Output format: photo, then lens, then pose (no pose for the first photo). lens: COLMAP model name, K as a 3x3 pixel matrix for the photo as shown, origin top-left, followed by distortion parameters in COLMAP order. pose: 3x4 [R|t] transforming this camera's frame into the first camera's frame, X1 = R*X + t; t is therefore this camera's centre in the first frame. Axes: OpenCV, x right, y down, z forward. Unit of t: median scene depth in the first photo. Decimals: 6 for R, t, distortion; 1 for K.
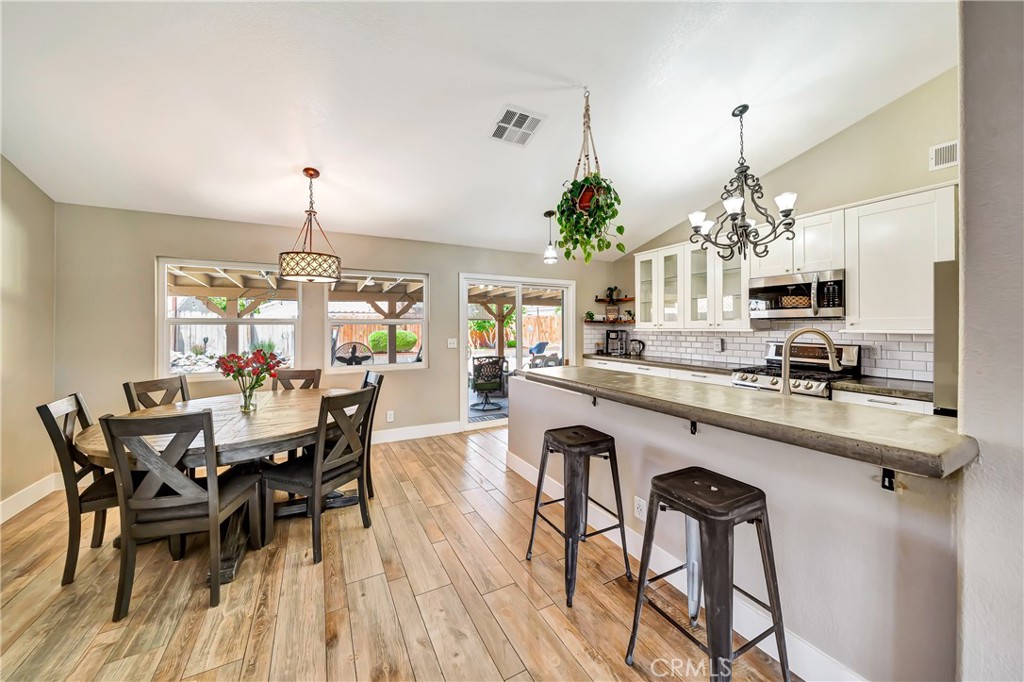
lens RADIAL K [[356.3, 0, 515.5], [0, 356.3, 328.8], [0, 0, 1]] dist [-0.013266, 0.000026]
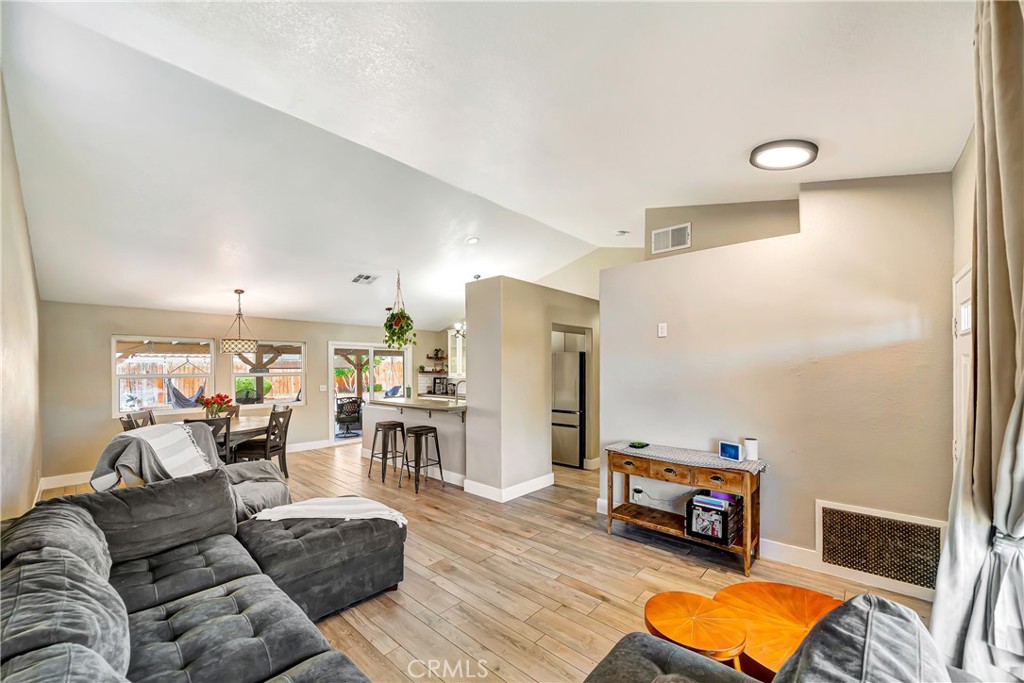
lens RADIAL K [[362.2, 0, 506.3], [0, 362.2, 369.4], [0, 0, 1]] dist [-0.000503, -0.000003]
pose [[0.942990, -0.003627, 0.332802, 0.062205], [0.005520, 0.999974, -0.004742, -0.038937], [-0.332775, 0.006309, 0.942985, -1.010625]]
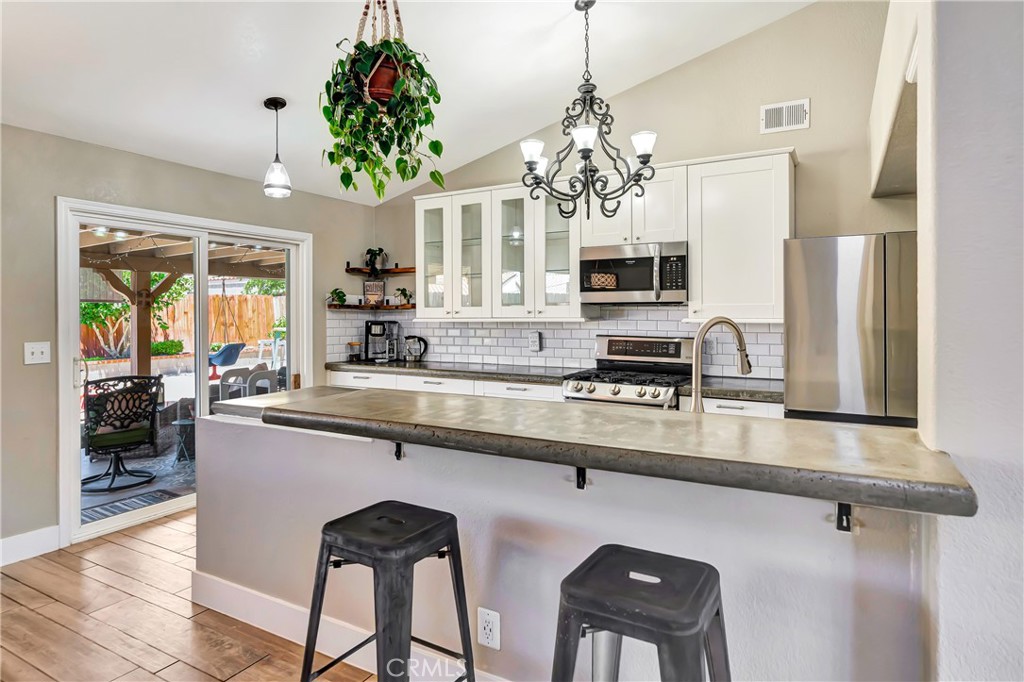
lens RADIAL K [[572.0, 0, 511.6], [0, 572.0, 314.6], [0, 0, 1]] dist [-0.000417, 0.000193]
pose [[0.851305, -0.001040, 0.524670, -0.067969], [0.004364, 0.999977, -0.005100, -0.001457], [-0.524653, 0.006631, 0.851290, 0.112576]]
